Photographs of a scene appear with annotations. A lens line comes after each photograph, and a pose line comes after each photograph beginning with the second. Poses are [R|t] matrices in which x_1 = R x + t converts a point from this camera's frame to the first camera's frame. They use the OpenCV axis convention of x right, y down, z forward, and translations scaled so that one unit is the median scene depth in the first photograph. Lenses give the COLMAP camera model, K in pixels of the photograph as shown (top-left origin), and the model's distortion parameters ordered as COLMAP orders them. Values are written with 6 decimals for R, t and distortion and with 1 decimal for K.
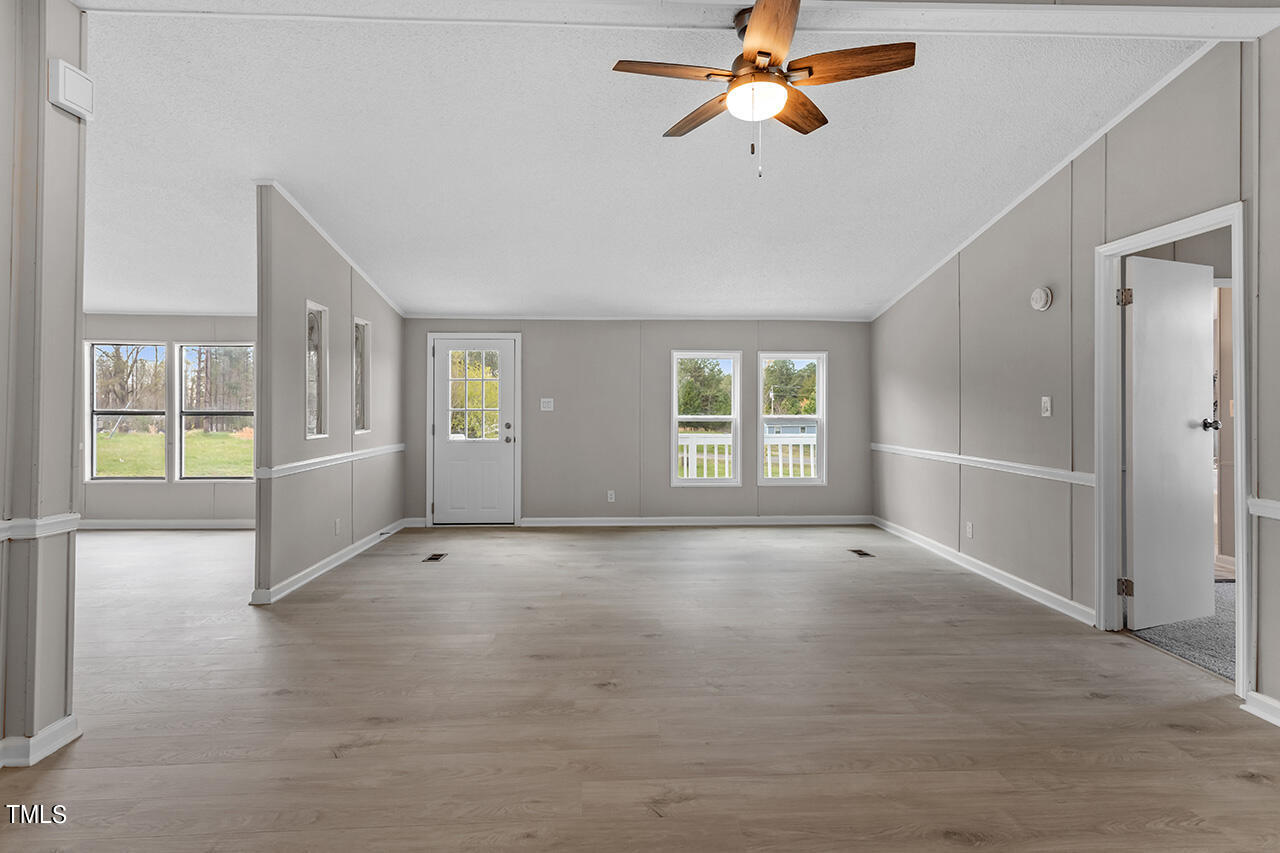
lens RADIAL K [[620.6, 0, 643.0], [0, 620.6, 405.2], [0, 0, 1]] dist [-0.002264, -0.000411]
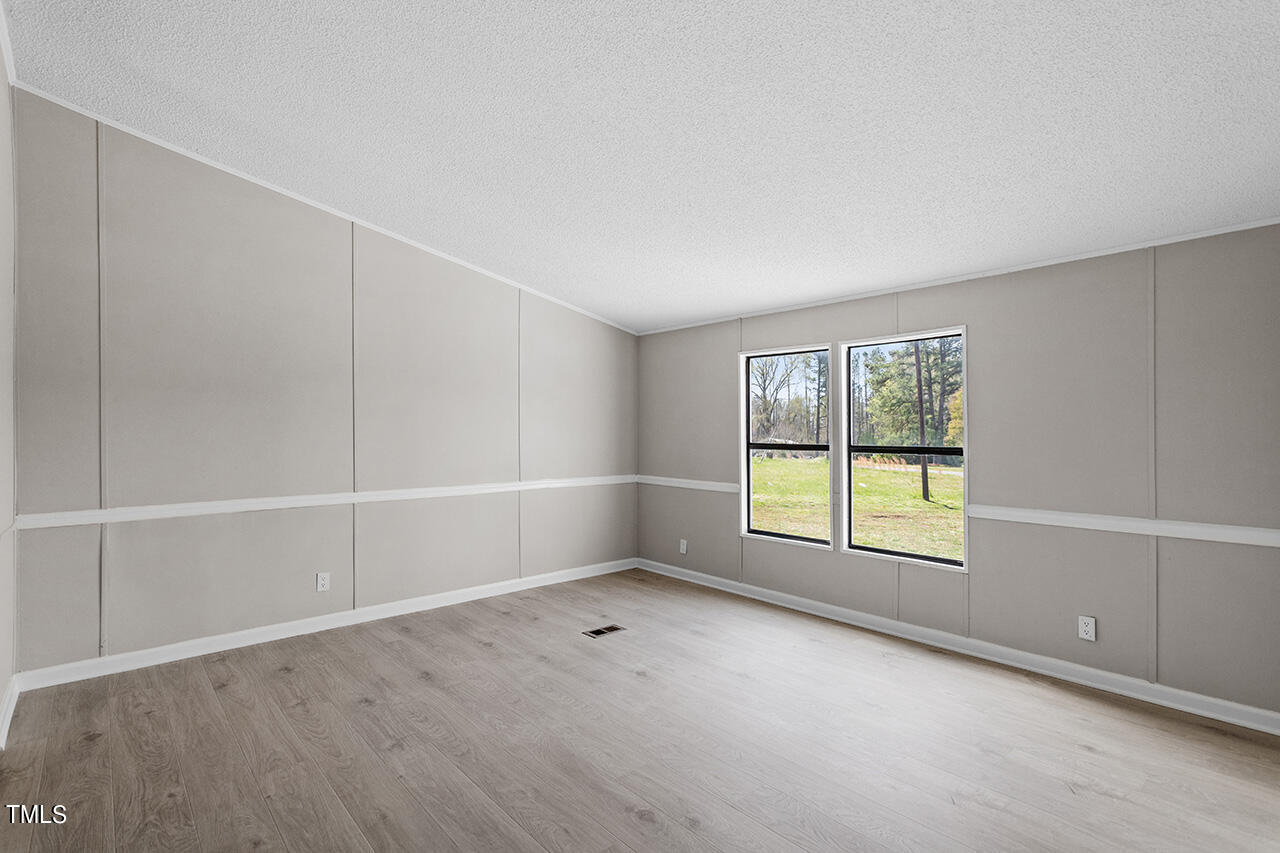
lens RADIAL K [[620.6, 0, 640.9], [0, 620.6, 429.4], [0, 0, 1]] dist [-0.002264, -0.000411]
pose [[0.621224, -0.010908, -0.783557, -0.359619], [0.004625, 0.999937, -0.010253, -0.001554], [0.783619, 0.002746, 0.621236, 0.407096]]
